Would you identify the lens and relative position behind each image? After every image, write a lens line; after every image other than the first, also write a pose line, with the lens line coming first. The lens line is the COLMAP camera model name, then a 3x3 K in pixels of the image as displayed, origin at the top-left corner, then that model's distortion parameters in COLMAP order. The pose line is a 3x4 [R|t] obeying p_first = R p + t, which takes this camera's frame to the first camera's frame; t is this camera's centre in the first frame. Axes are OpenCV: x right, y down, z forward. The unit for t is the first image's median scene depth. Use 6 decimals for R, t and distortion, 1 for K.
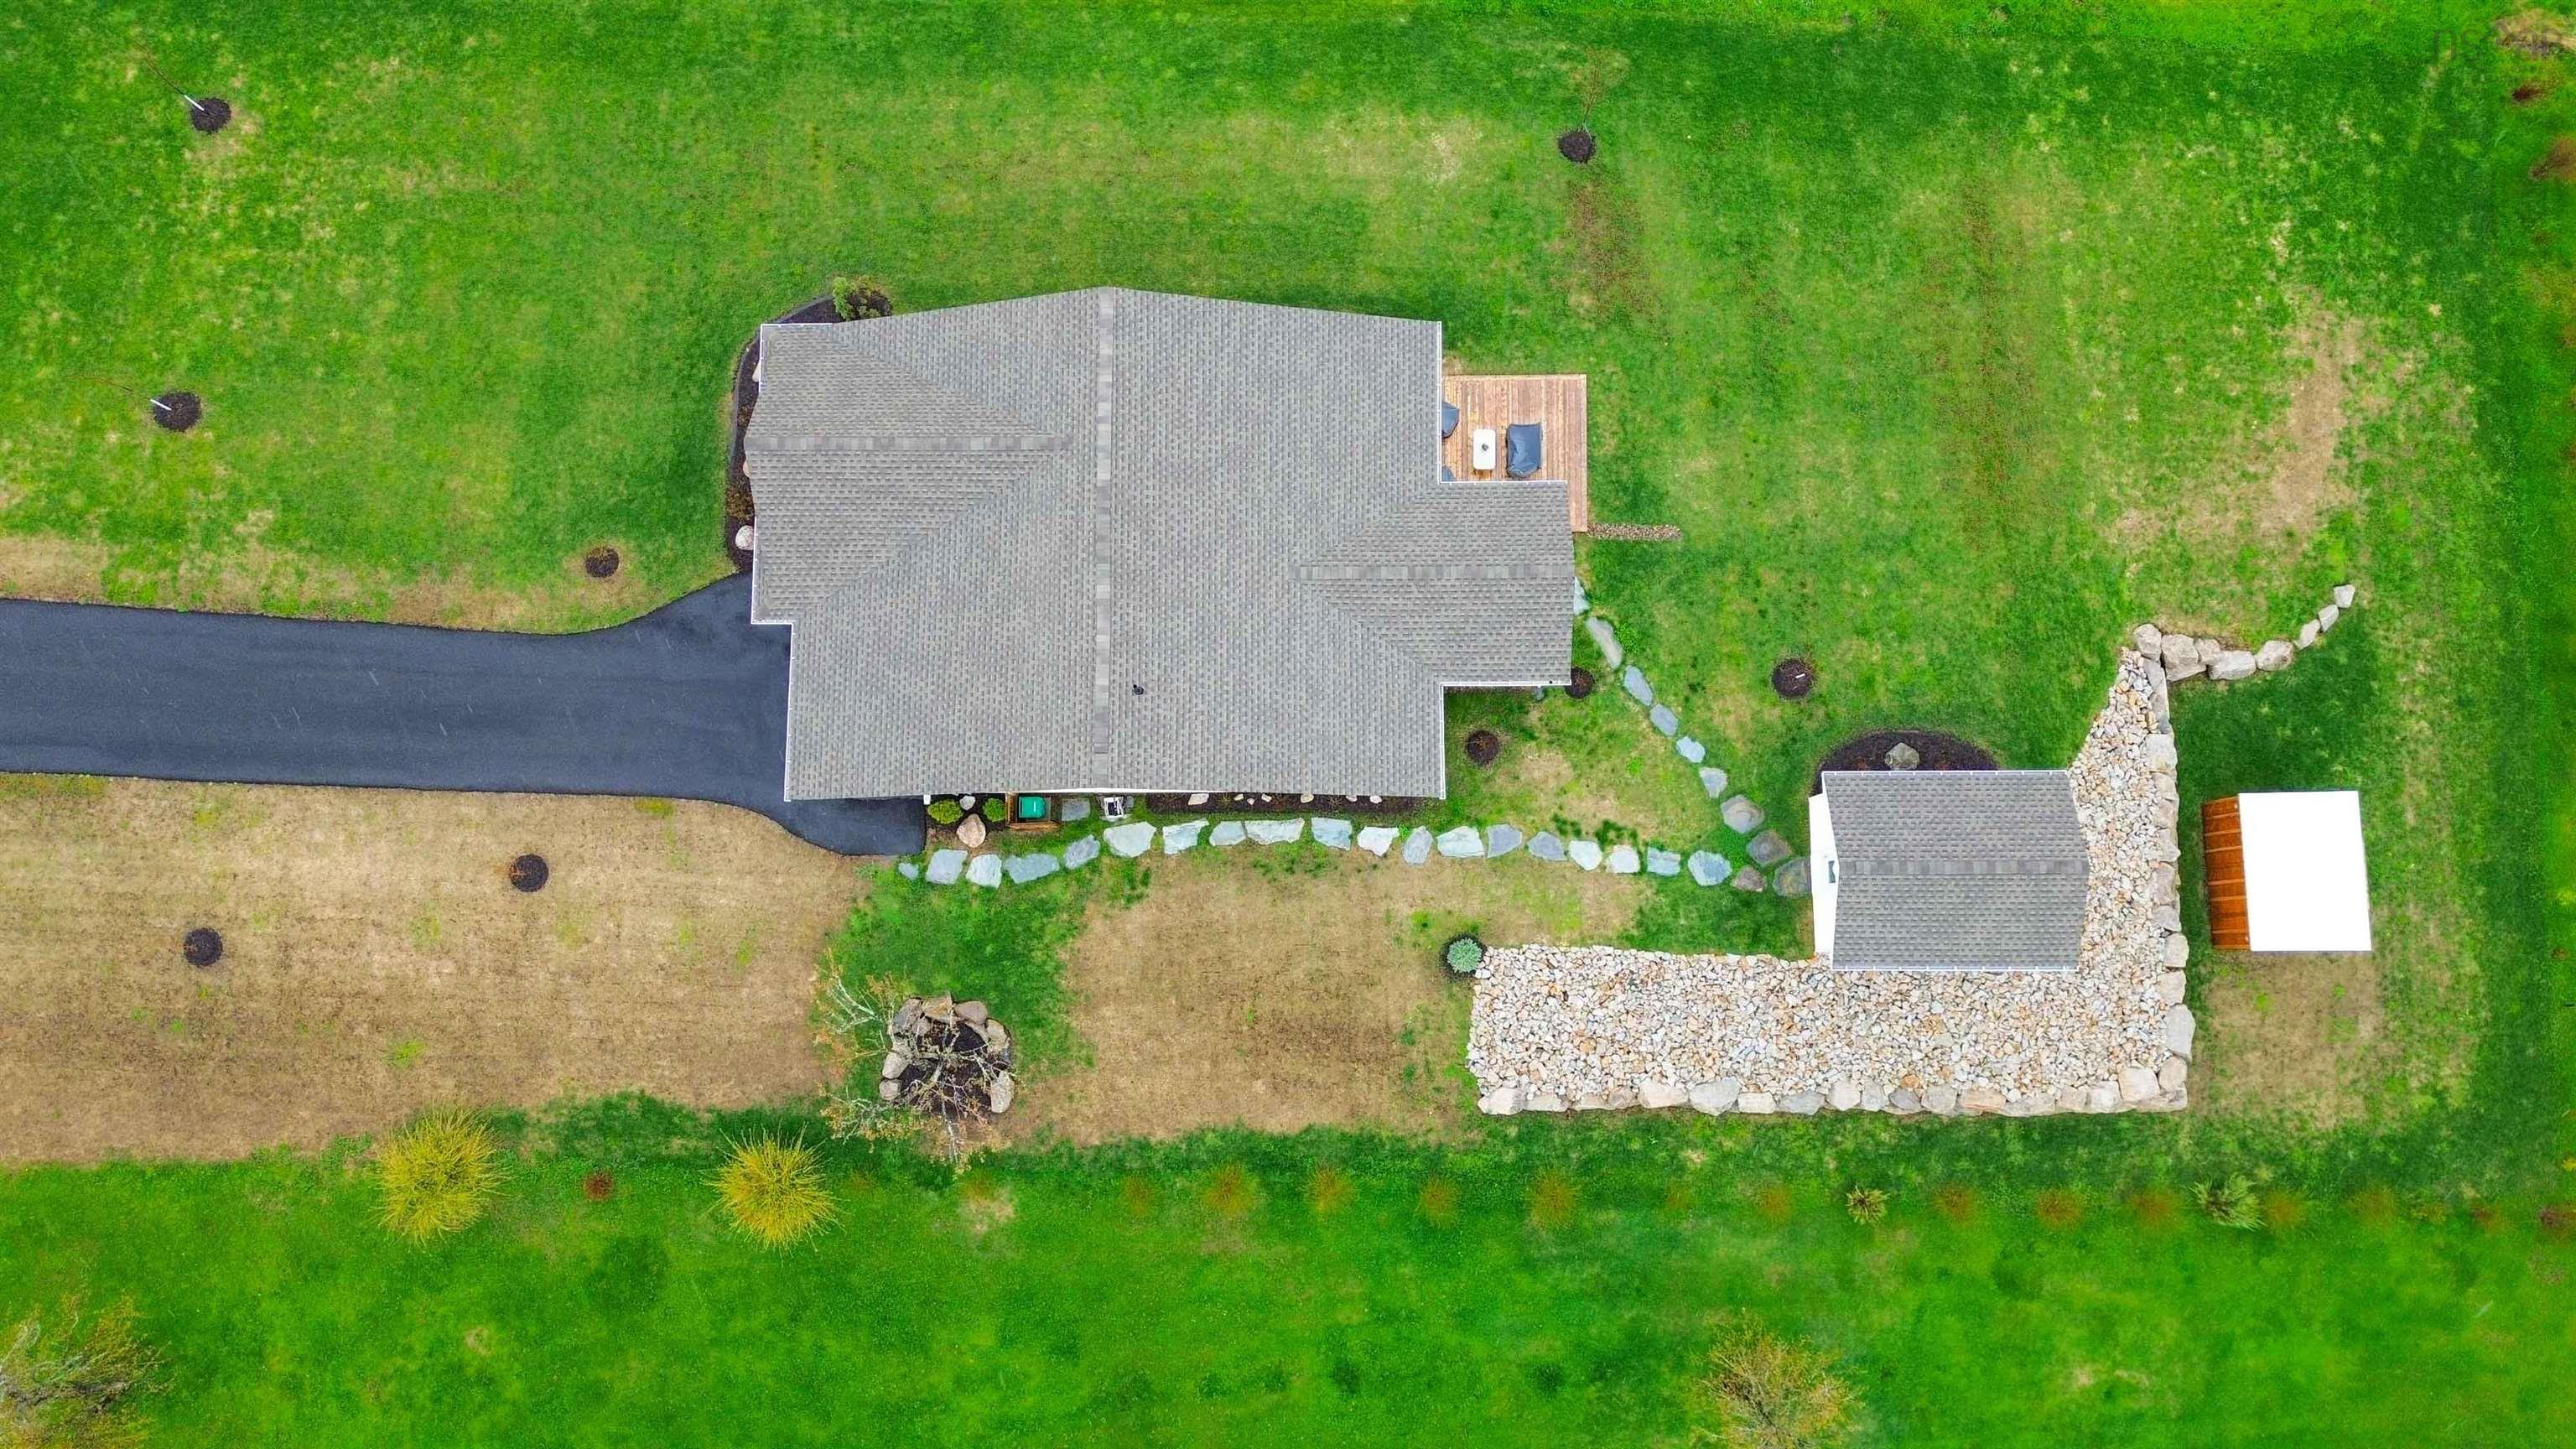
lens RADIAL K [[1813.7, 0, 1291.1], [0, 1813.7, 707.8], [0, 0, 1]] dist [0.094582, -0.100803]
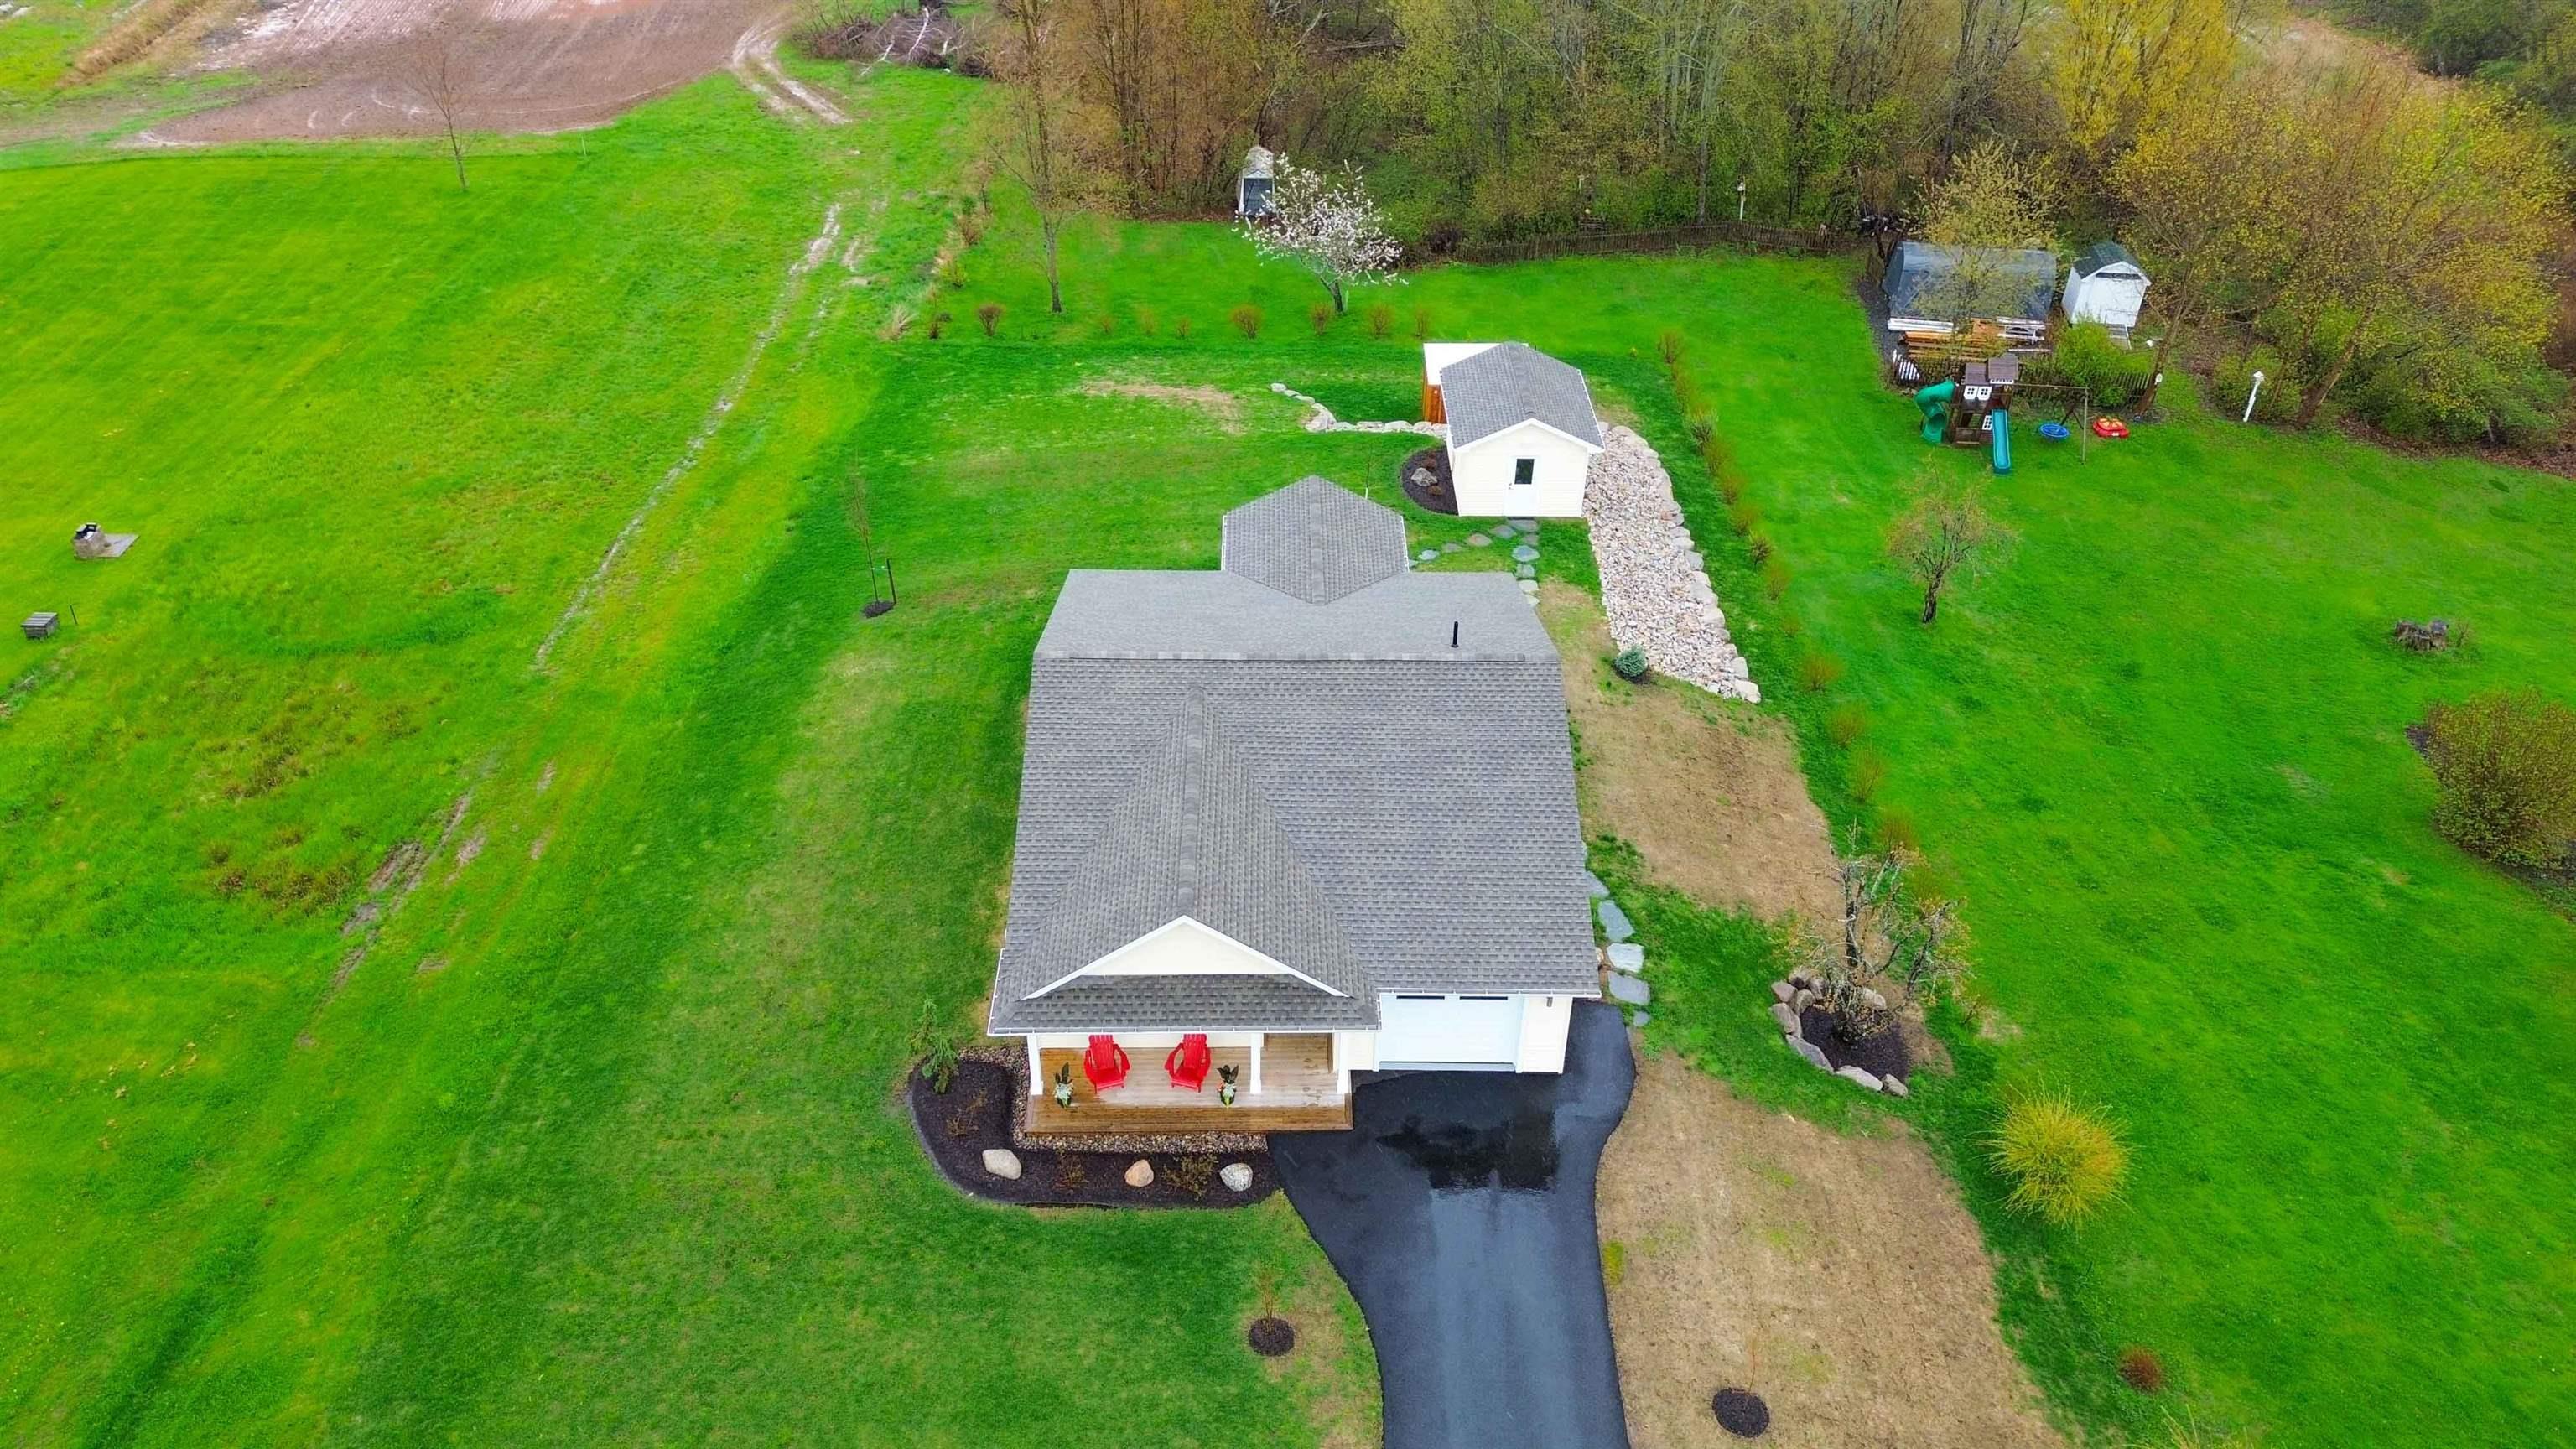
lens RADIAL K [[1813.7, 0, 1291.1], [0, 1813.7, 707.8], [0, 0, 1]] dist [0.094582, -0.100803]
pose [[-0.011684, -0.559462, 0.828774, -0.797519], [0.988665, 0.117609, 0.093329, -0.160750], [-0.149685, 0.820470, 0.551746, 0.423076]]
